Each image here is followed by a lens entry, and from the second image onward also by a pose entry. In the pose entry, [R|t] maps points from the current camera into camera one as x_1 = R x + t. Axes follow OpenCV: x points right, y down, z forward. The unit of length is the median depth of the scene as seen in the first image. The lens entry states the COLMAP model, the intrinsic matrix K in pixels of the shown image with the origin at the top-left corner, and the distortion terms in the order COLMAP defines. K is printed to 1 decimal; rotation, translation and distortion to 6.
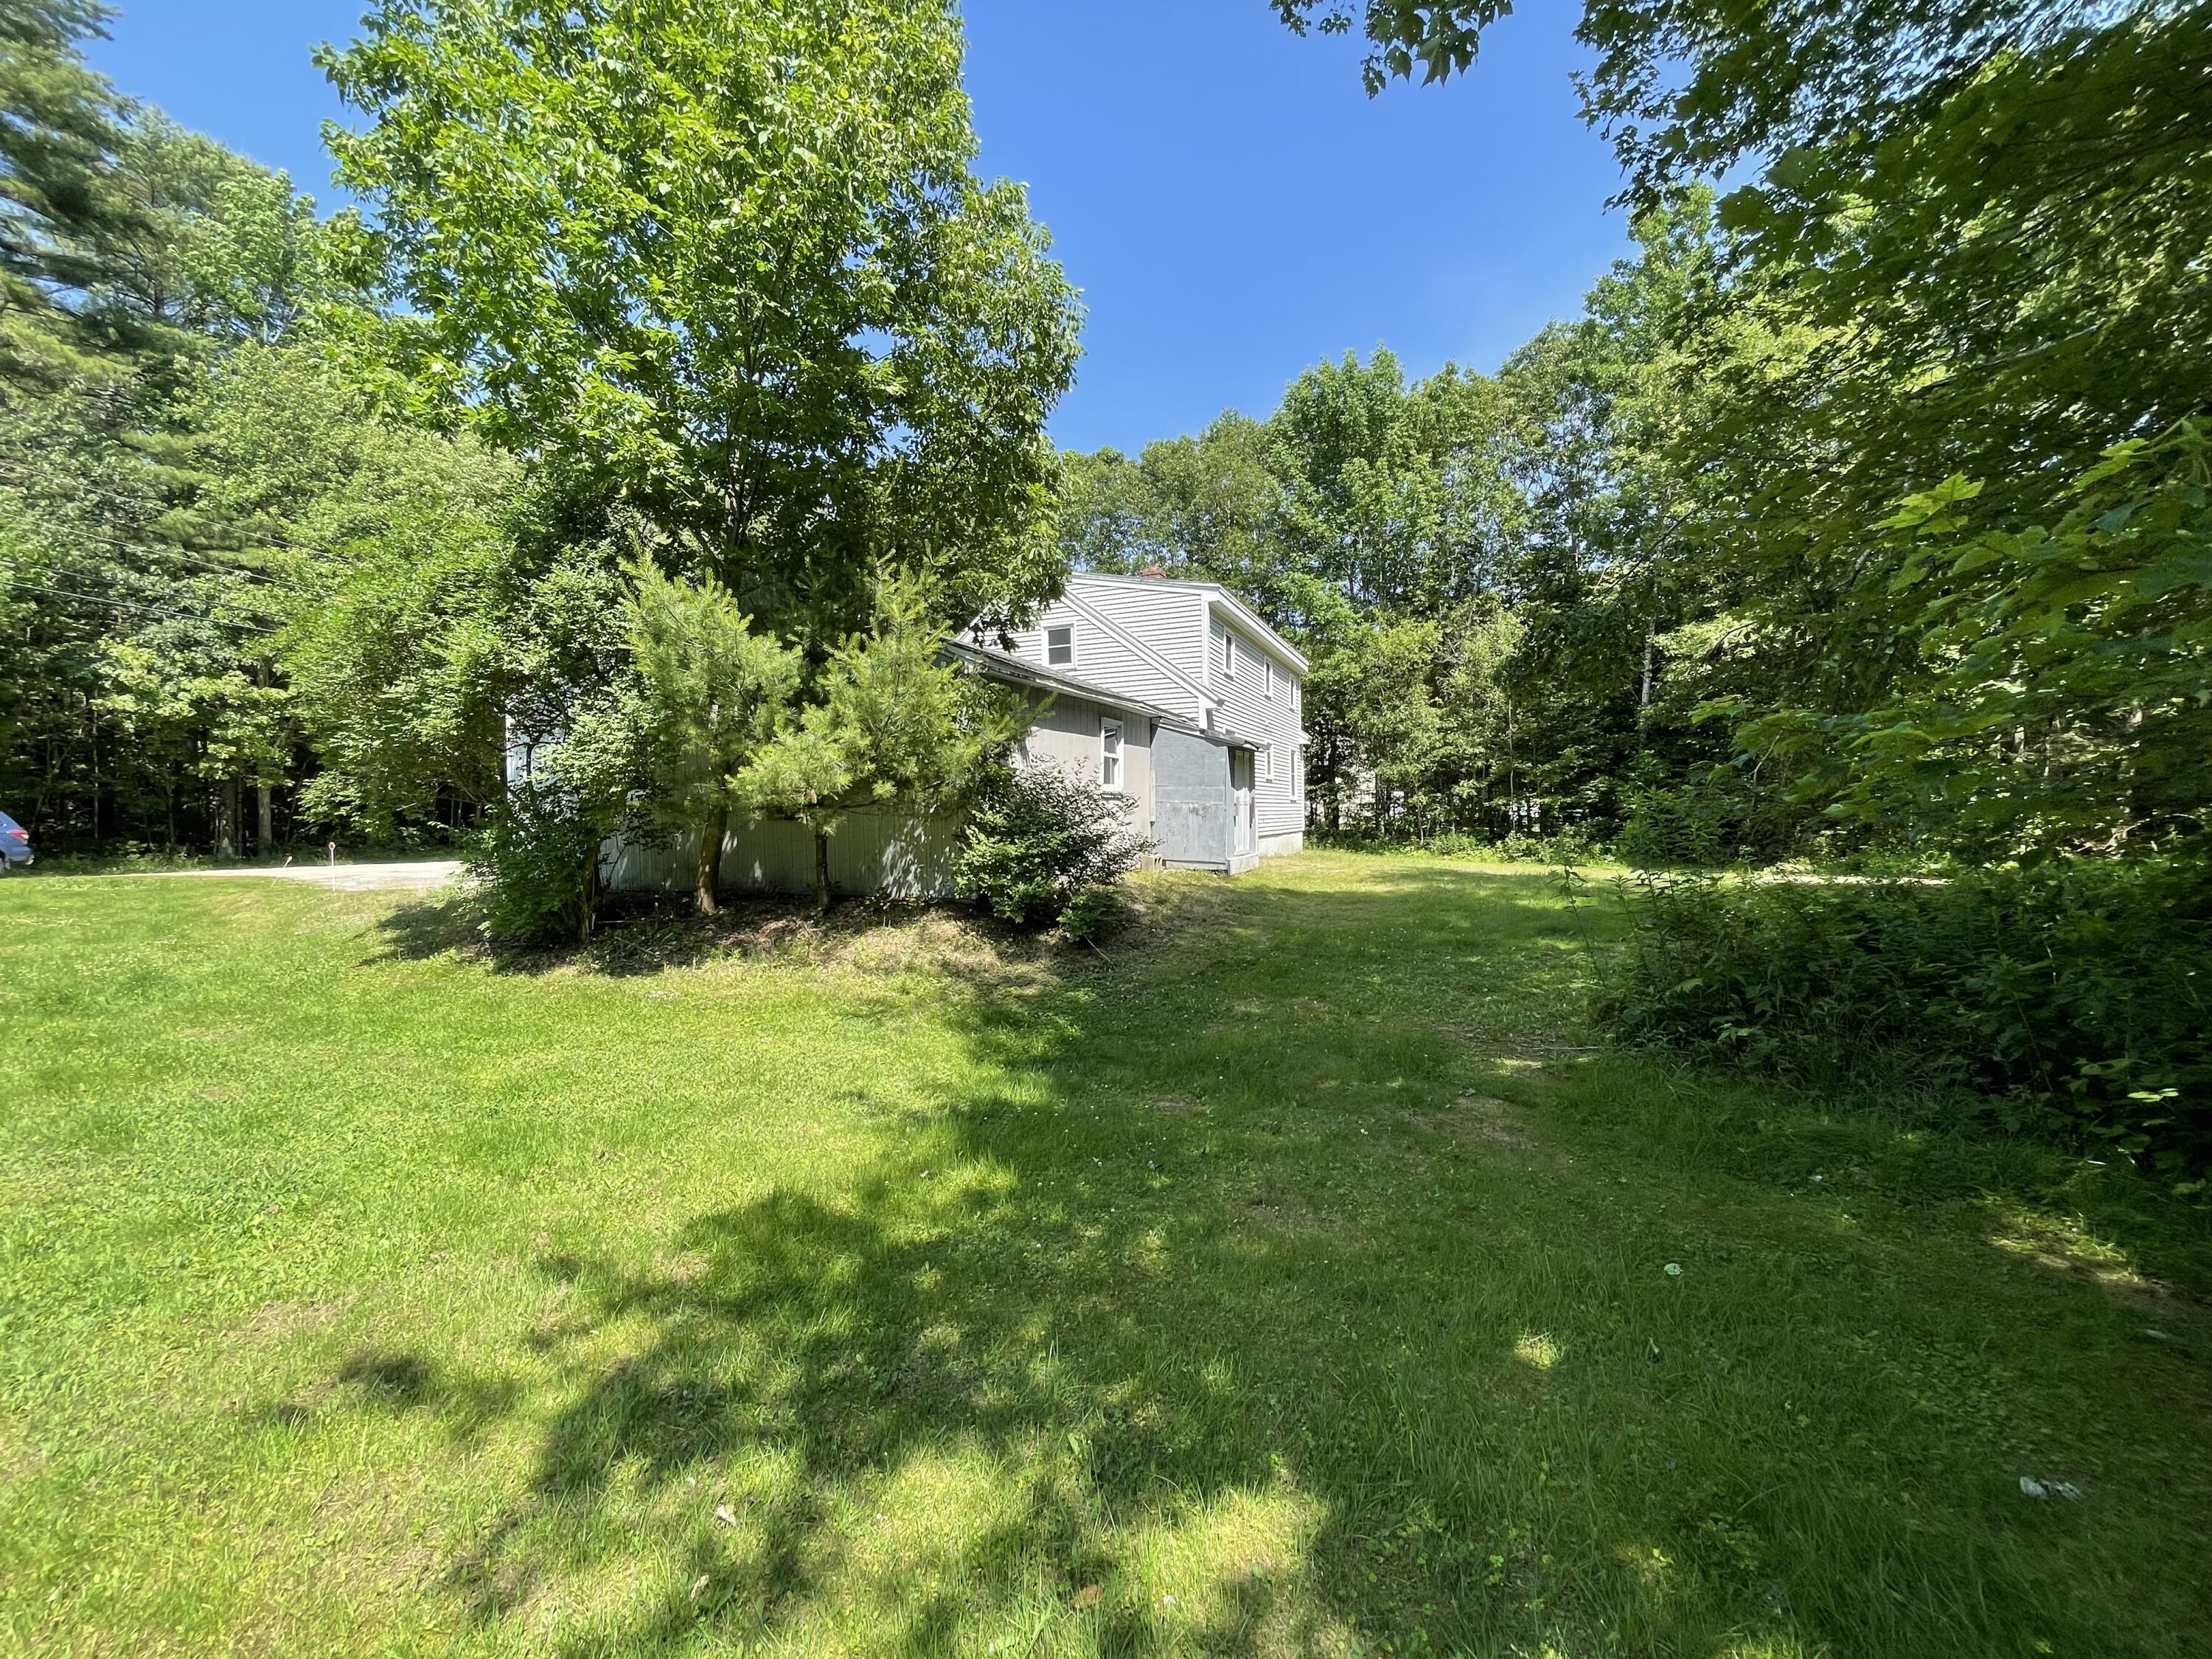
lens RADIAL K [[888.9, 0, 1102.4], [0, 888.9, 826.8], [0, 0, 1]] dist [-0.005661, 0.001842]
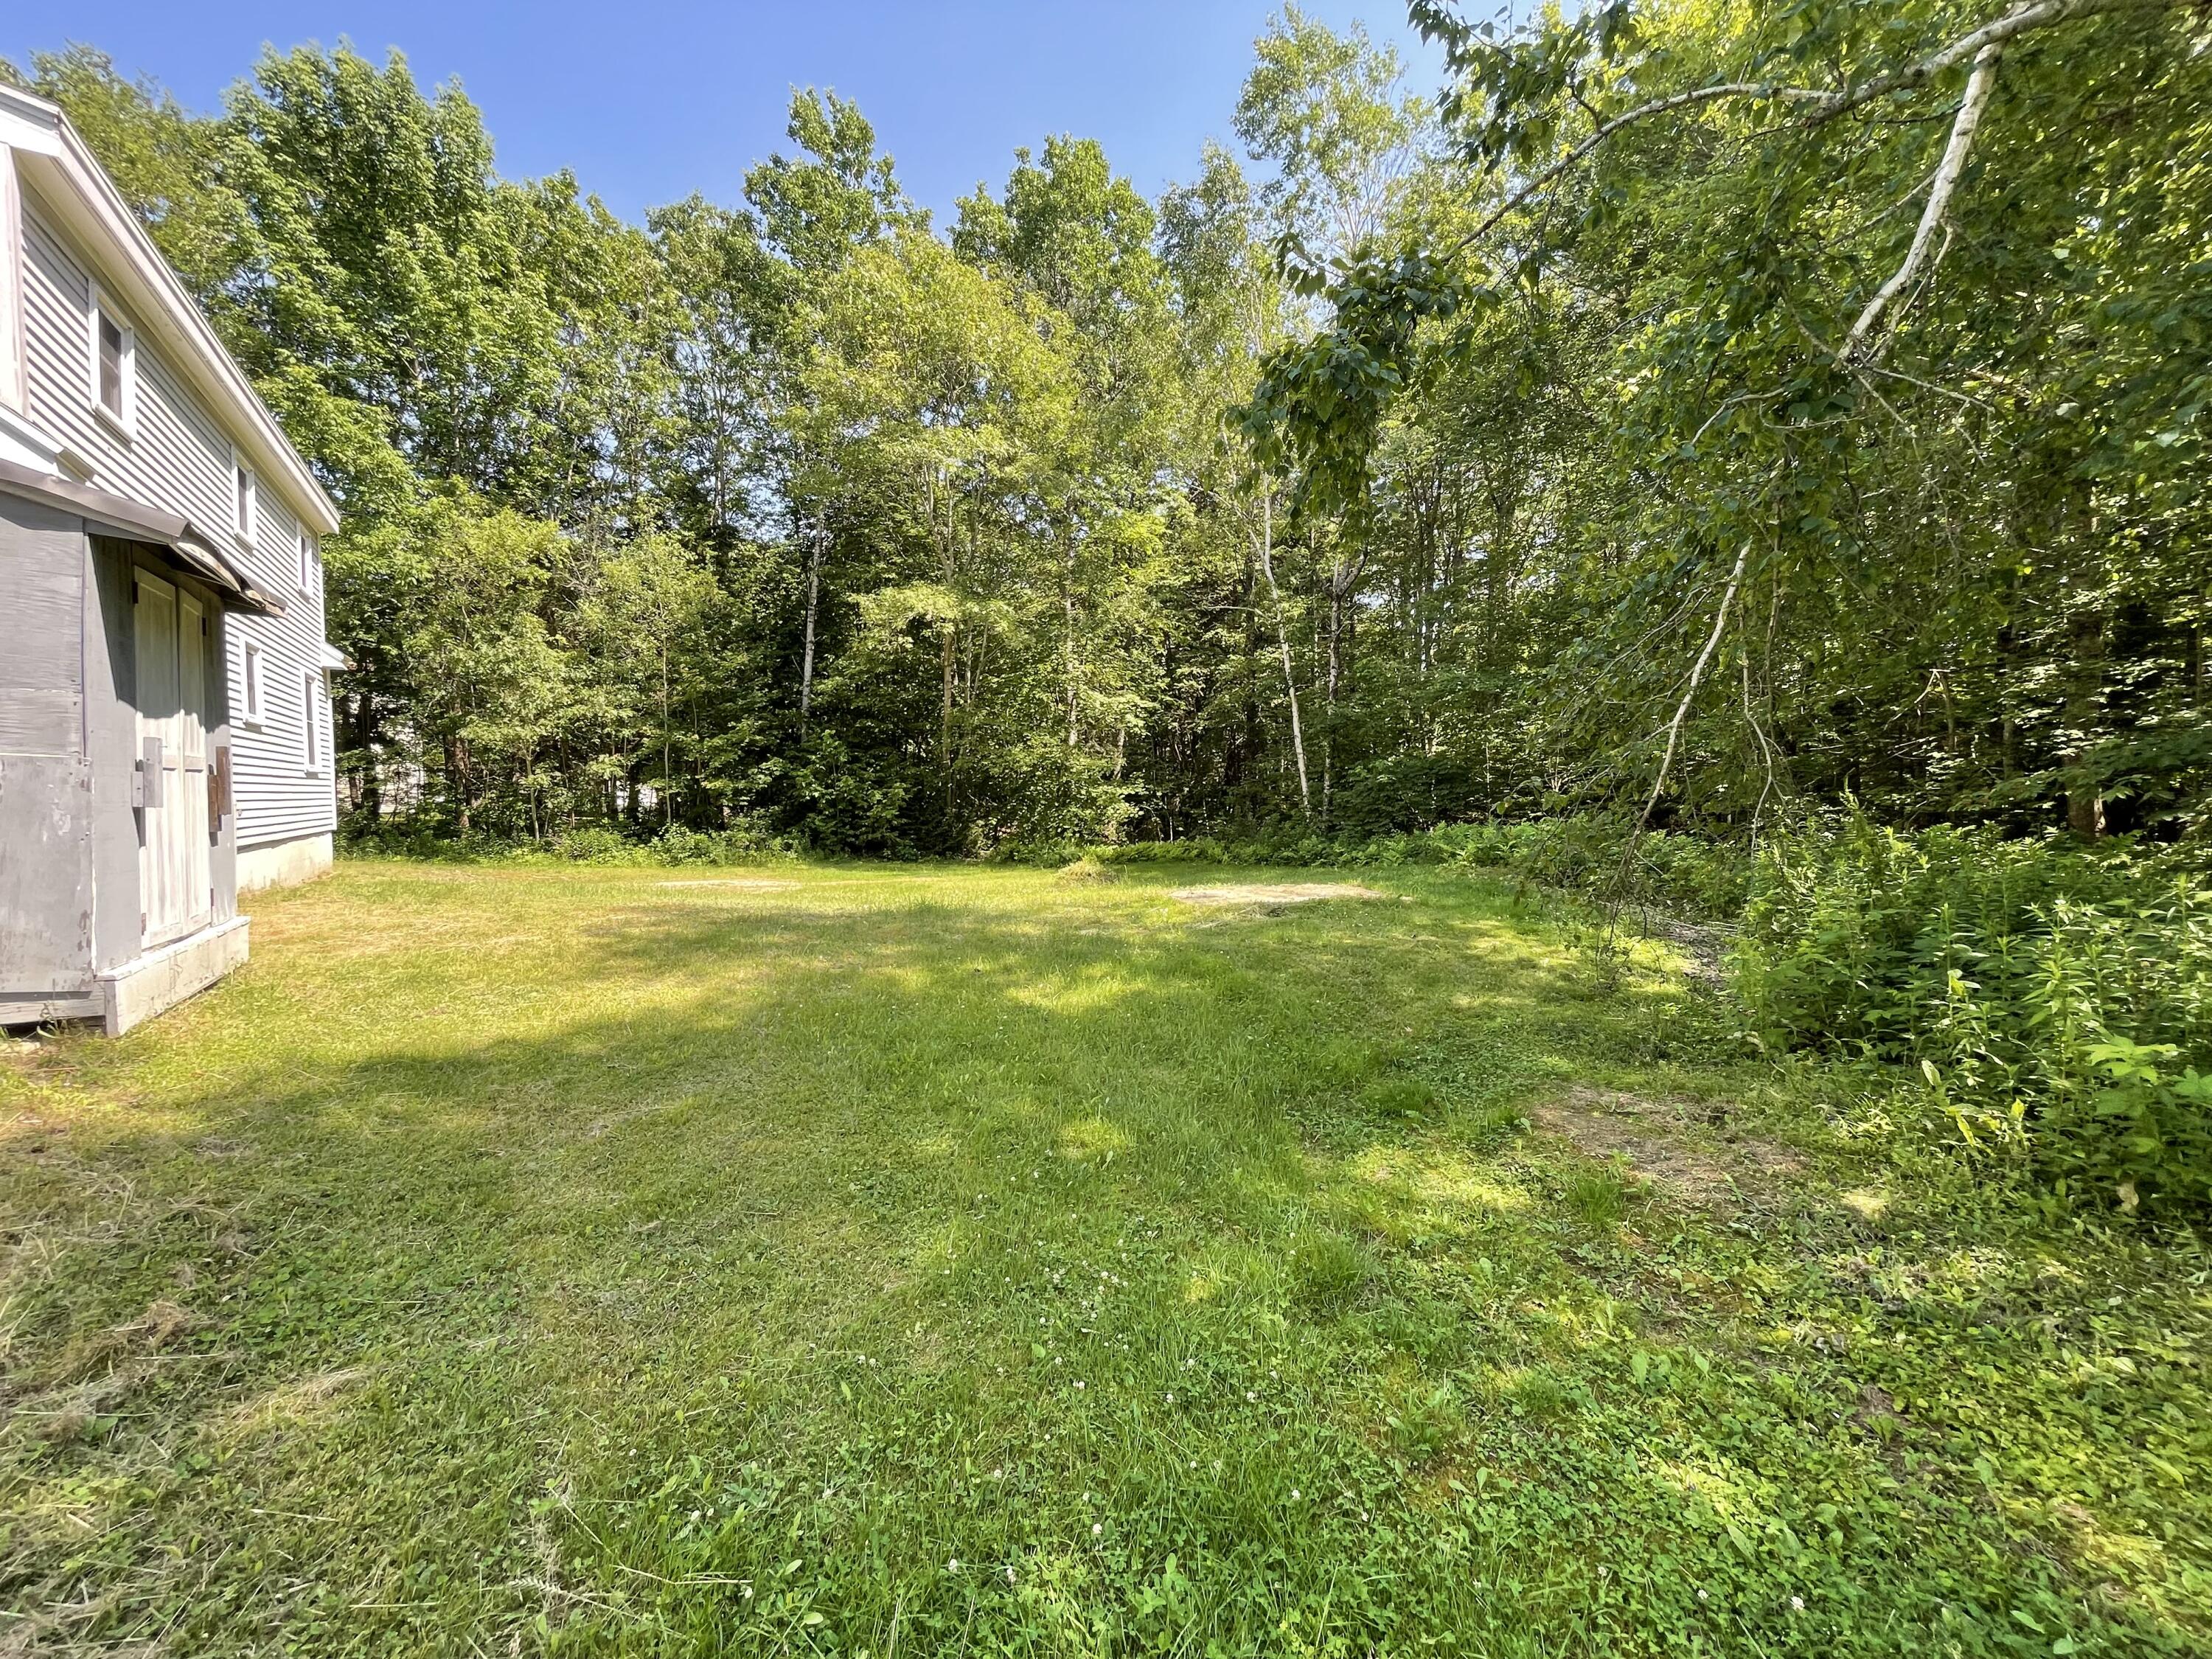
lens RADIAL K [[888.9, 0, 1093.7], [0, 888.9, 823.8], [0, 0, 1]] dist [-0.005661, 0.001842]
pose [[0.569561, -0.013865, 0.821832, 0.040049], [0.003486, 0.999889, 0.014453, -0.004949], [-0.821942, -0.005367, 0.569546, 0.258978]]
